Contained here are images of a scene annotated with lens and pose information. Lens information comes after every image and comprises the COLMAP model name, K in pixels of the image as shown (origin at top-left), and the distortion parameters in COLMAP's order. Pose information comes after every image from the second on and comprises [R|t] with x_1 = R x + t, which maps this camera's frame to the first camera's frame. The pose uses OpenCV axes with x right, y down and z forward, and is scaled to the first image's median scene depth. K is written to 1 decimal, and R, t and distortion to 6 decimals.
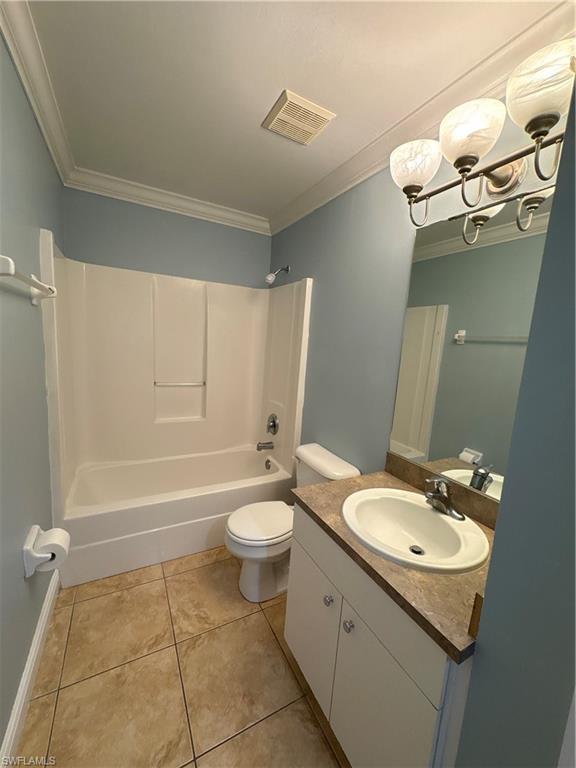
lens RADIAL K [[304.2, 0, 288.0], [0, 304.2, 384.0], [0, 0, 1]] dist [0.000308, 0.000164]
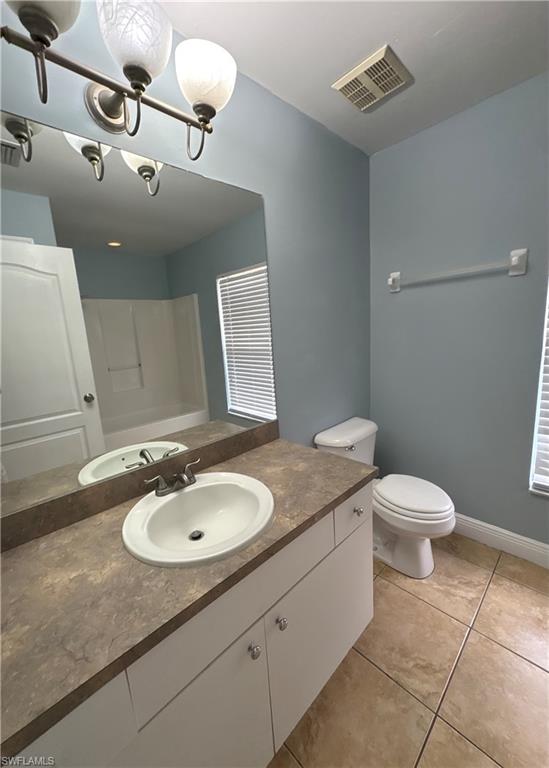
lens RADIAL K [[313.6, 0, 274.5], [0, 313.6, 384.0], [0, 0, 1]] dist [0.001150, 0.000080]
pose [[-0.287102, -0.221046, 0.932047, -0.489307], [0.183458, 0.942310, 0.279991, -0.117845], [-0.940168, 0.251377, -0.229986, 1.052909]]
